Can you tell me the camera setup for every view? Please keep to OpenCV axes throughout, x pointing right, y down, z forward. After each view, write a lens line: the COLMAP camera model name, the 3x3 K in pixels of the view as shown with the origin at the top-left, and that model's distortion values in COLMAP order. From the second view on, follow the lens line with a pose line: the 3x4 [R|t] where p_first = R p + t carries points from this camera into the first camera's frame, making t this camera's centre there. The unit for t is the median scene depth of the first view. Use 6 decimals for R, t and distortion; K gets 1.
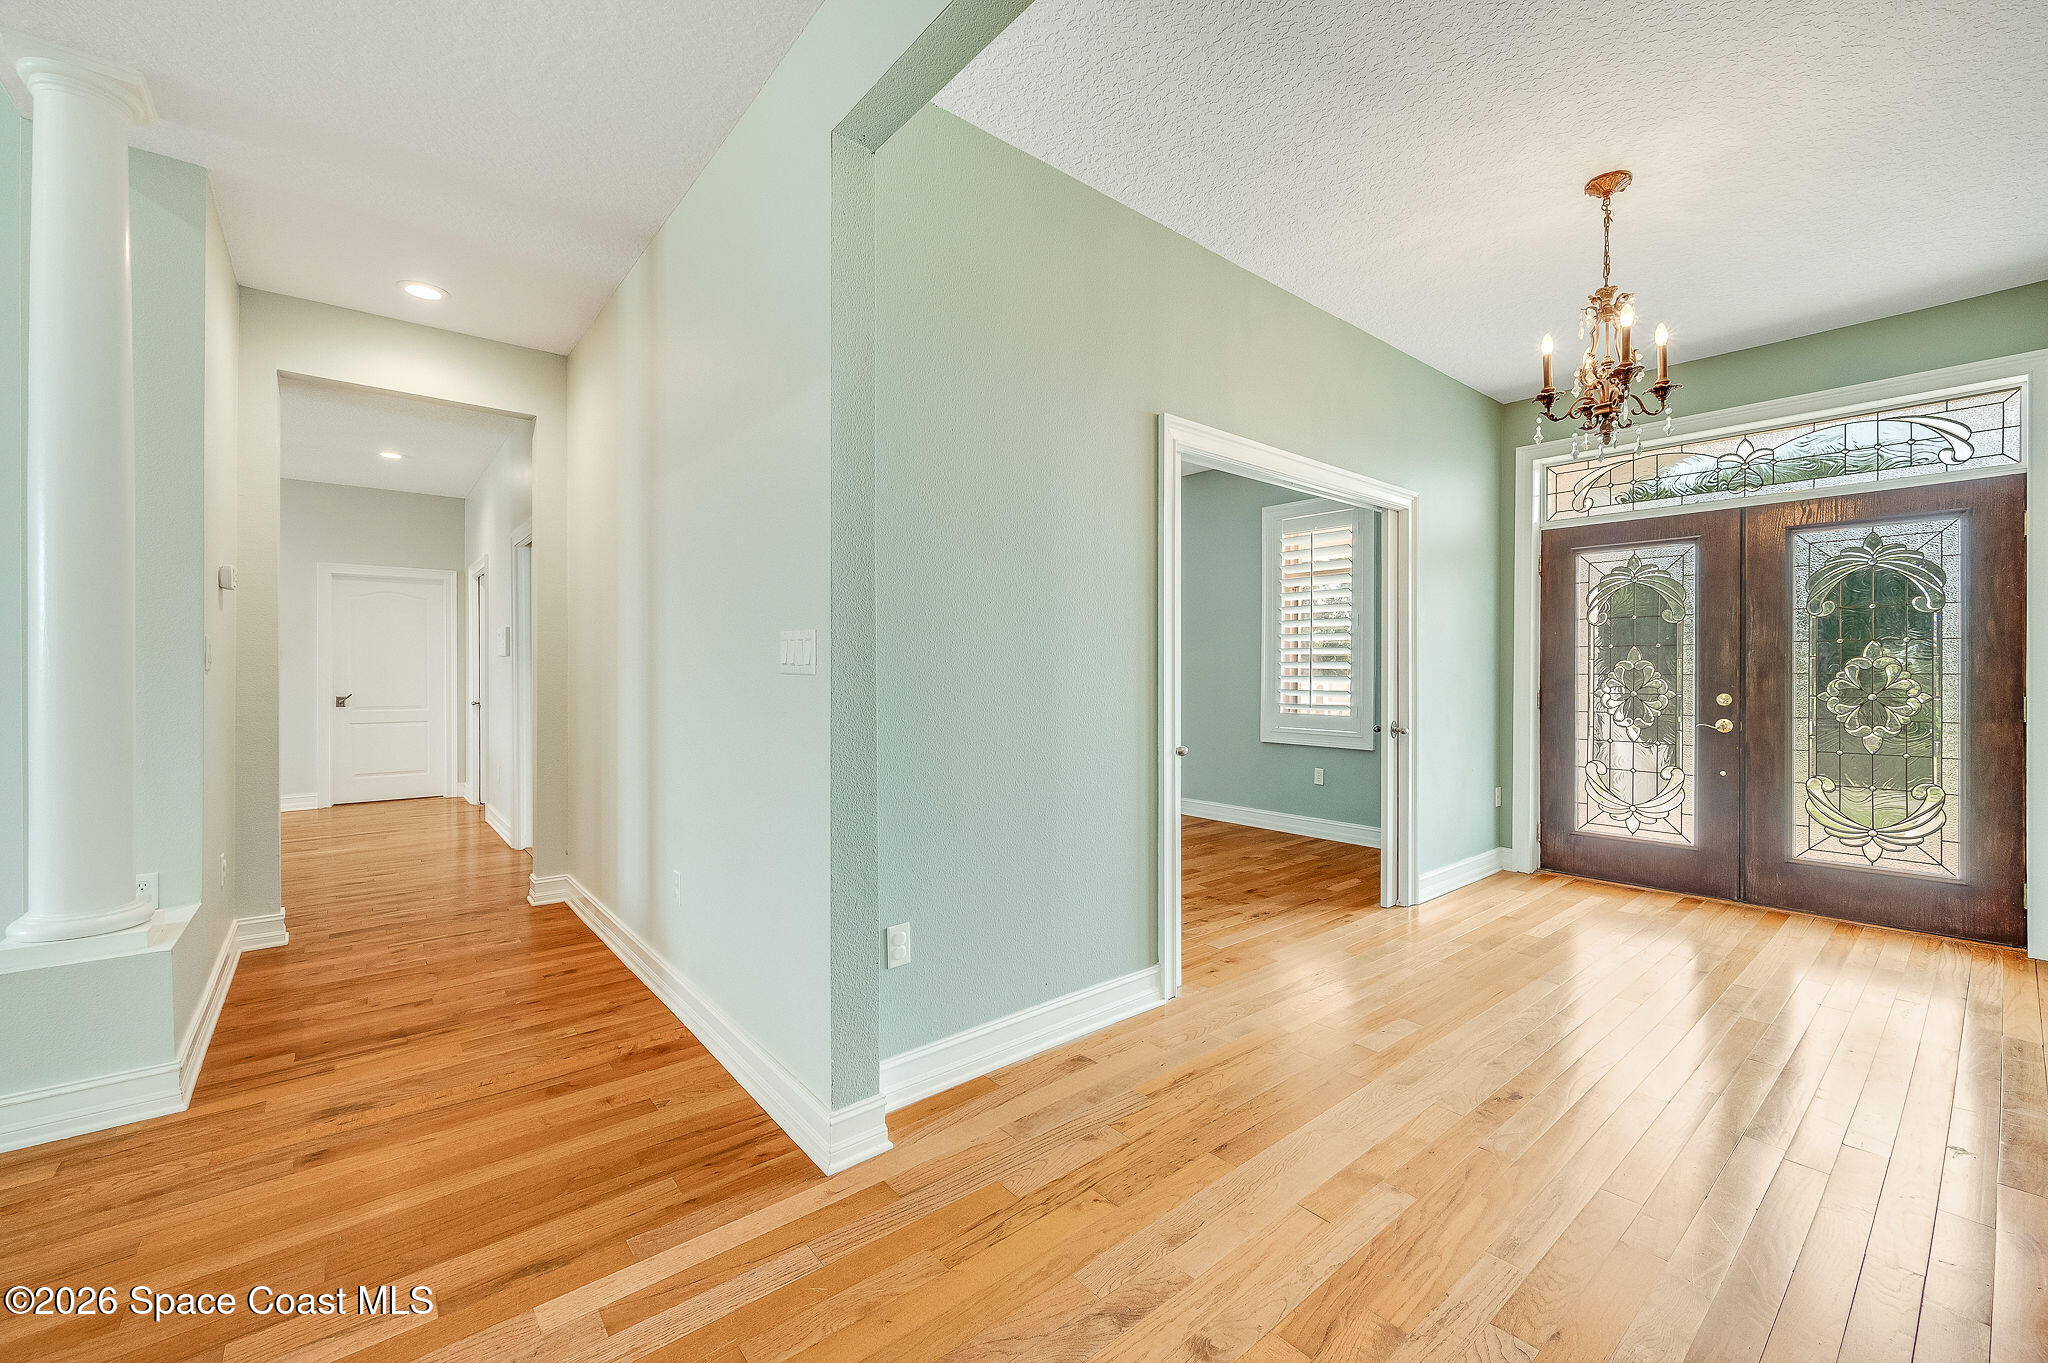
lens RADIAL K [[819.1, 0, 1030.0], [0, 819.1, 669.9], [0, 0, 1]] dist [0.002937, 0.000594]
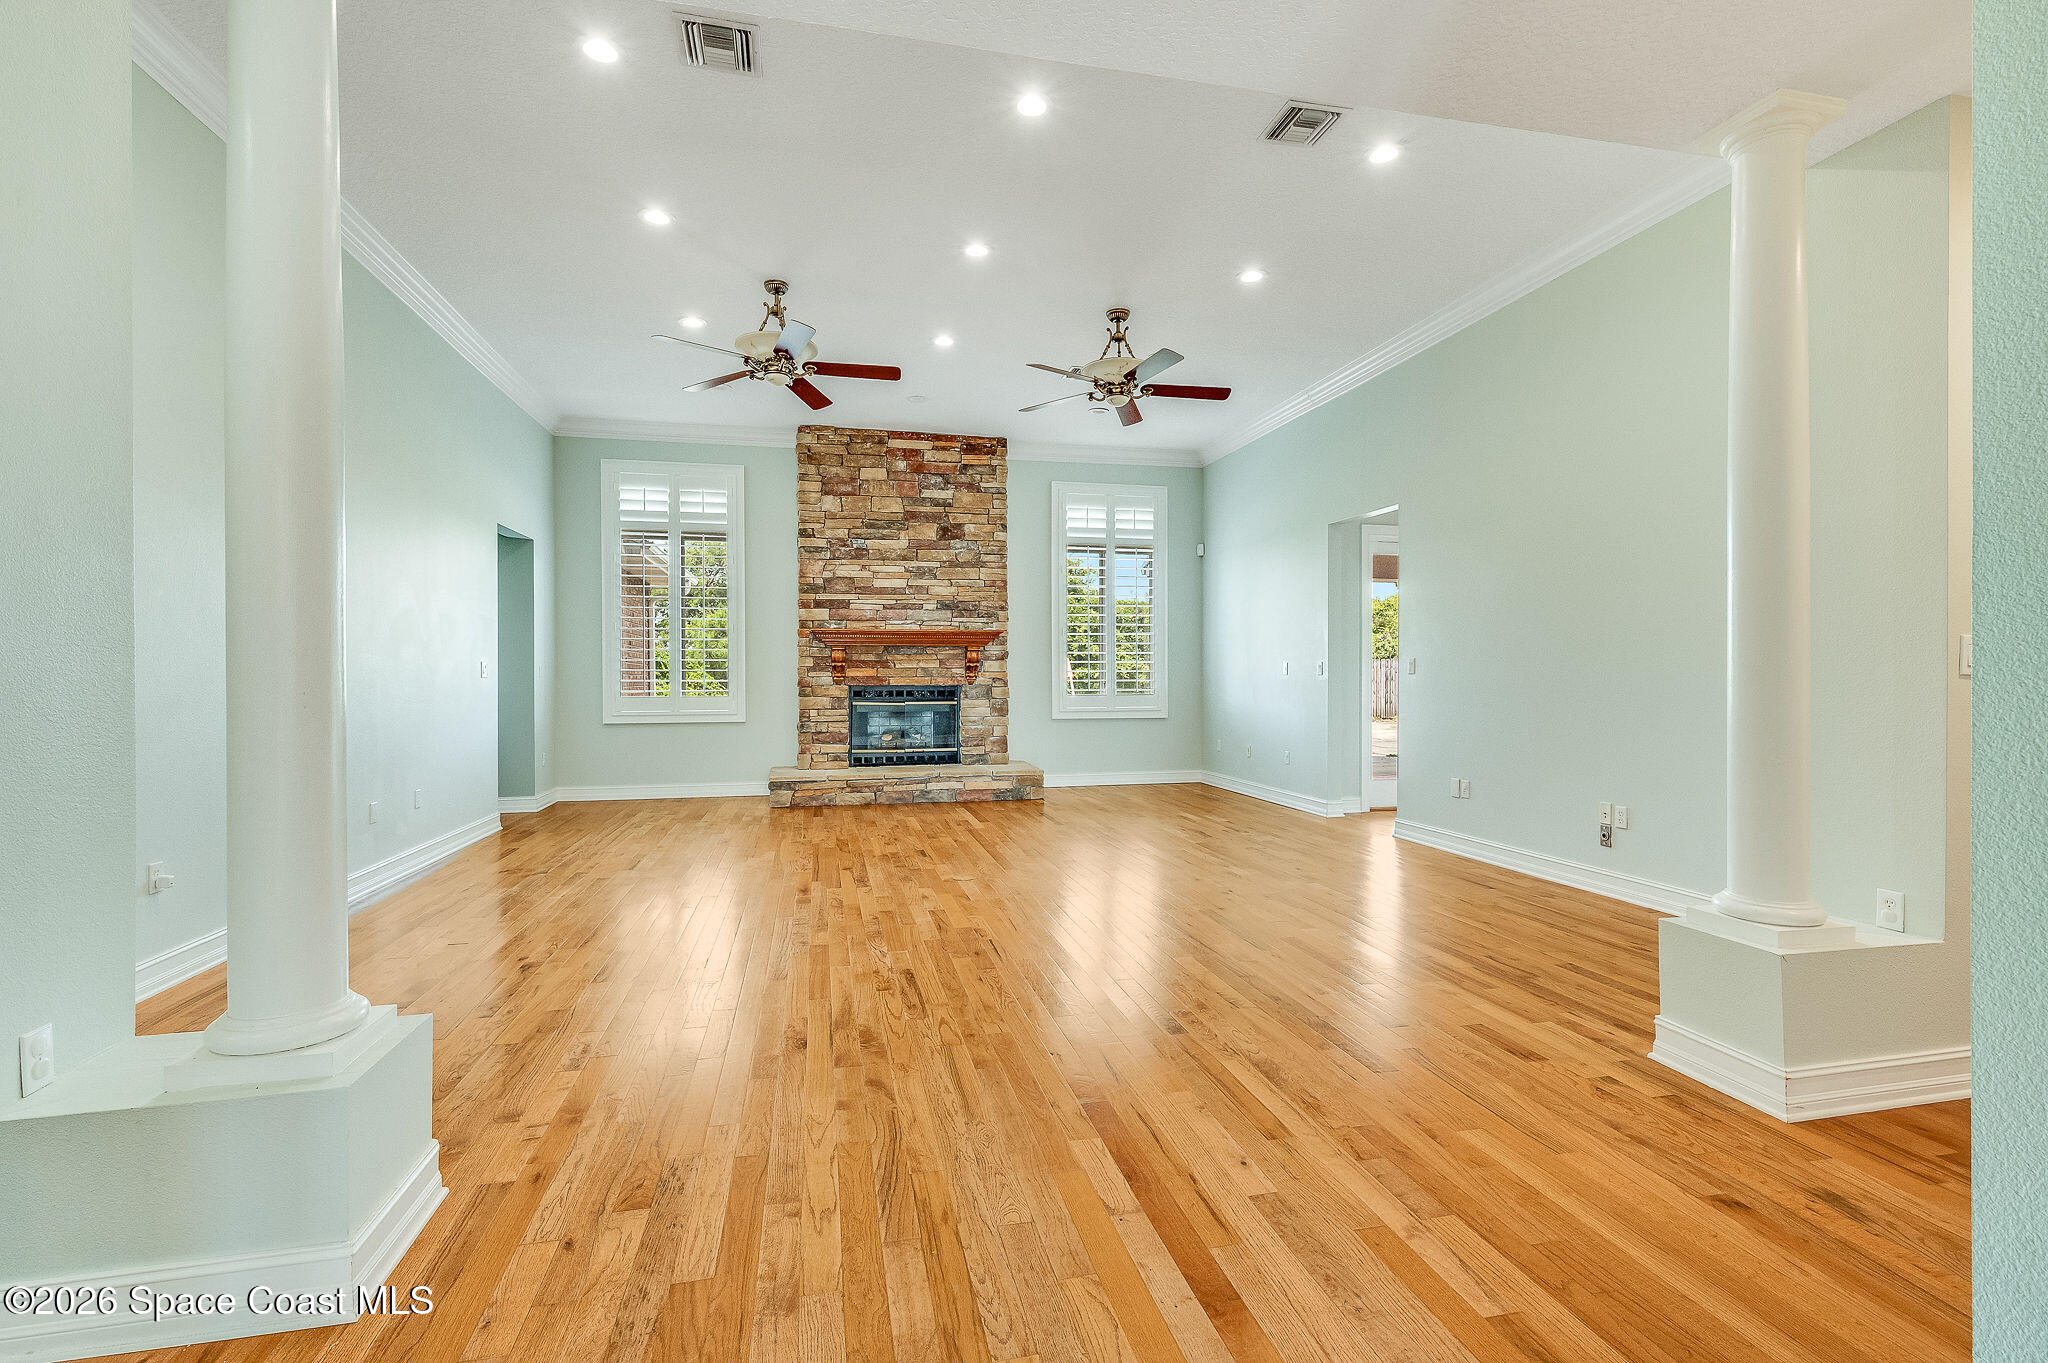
lens RADIAL K [[914.1, 0, 1022.0], [0, 914.1, 679.6], [0, 0, 1]] dist [0.000746, 0.000492]
pose [[-0.453464, 0.001706, -0.891273, 0.199202], [0.004137, 0.999991, -0.000190, 0.000890], [0.891265, -0.003774, -0.453467, 0.374011]]
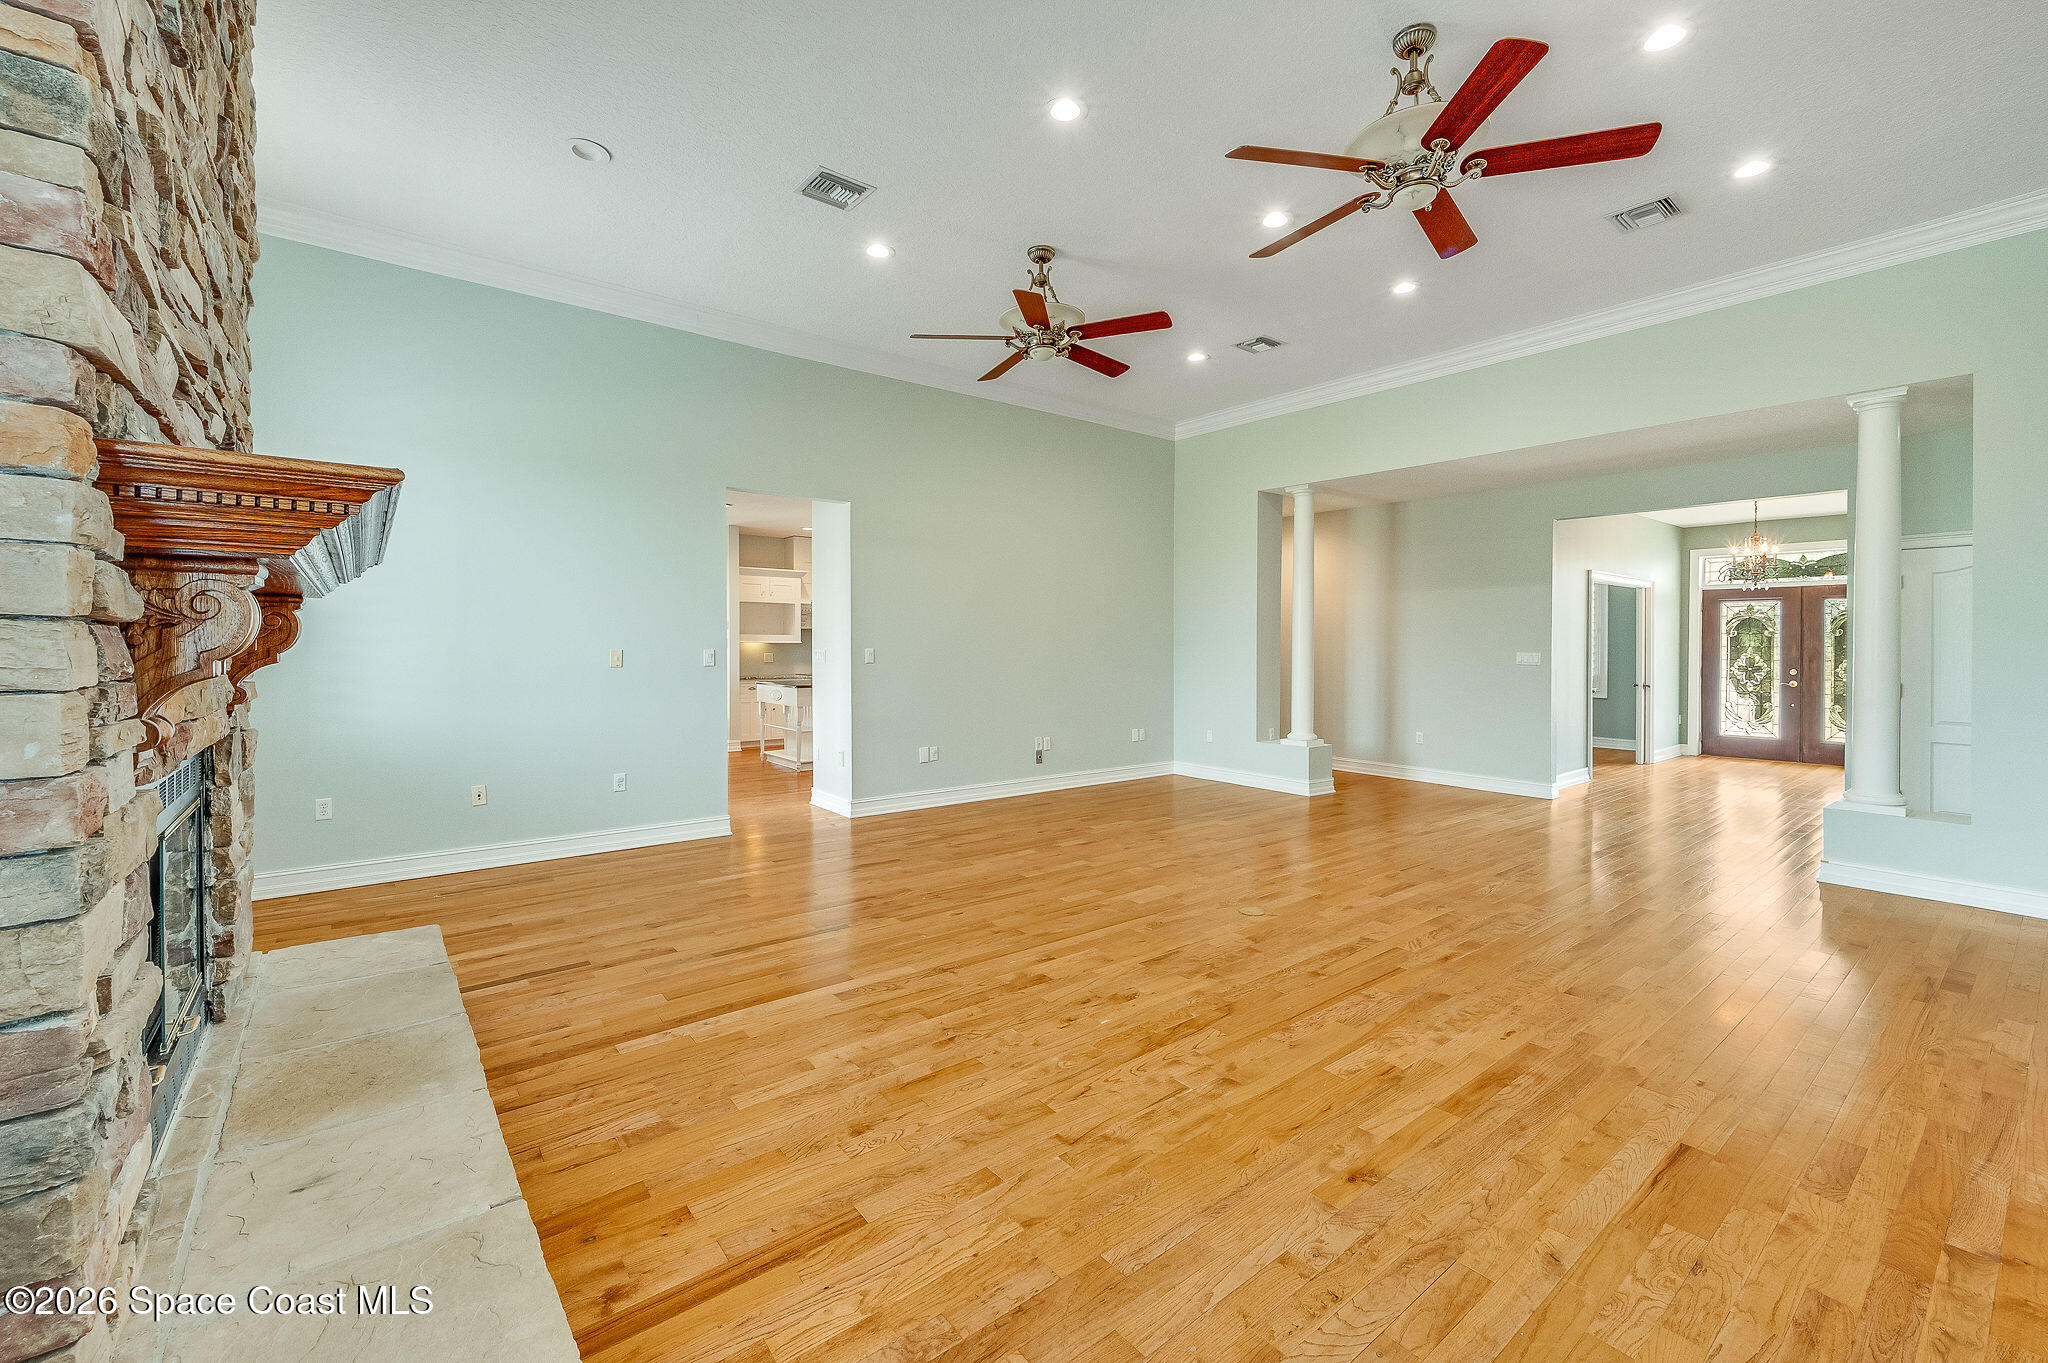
lens RADIAL K [[819.1, 0, 1053.3], [0, 819.1, 645.7], [0, 0, 1]] dist [0.002937, 0.000594]
pose [[0.999837, -0.000003, -0.018036, -1.155436], [0.000097, 0.999986, 0.005211, -0.048646], [0.018036, -0.005212, 0.999824, -1.301880]]
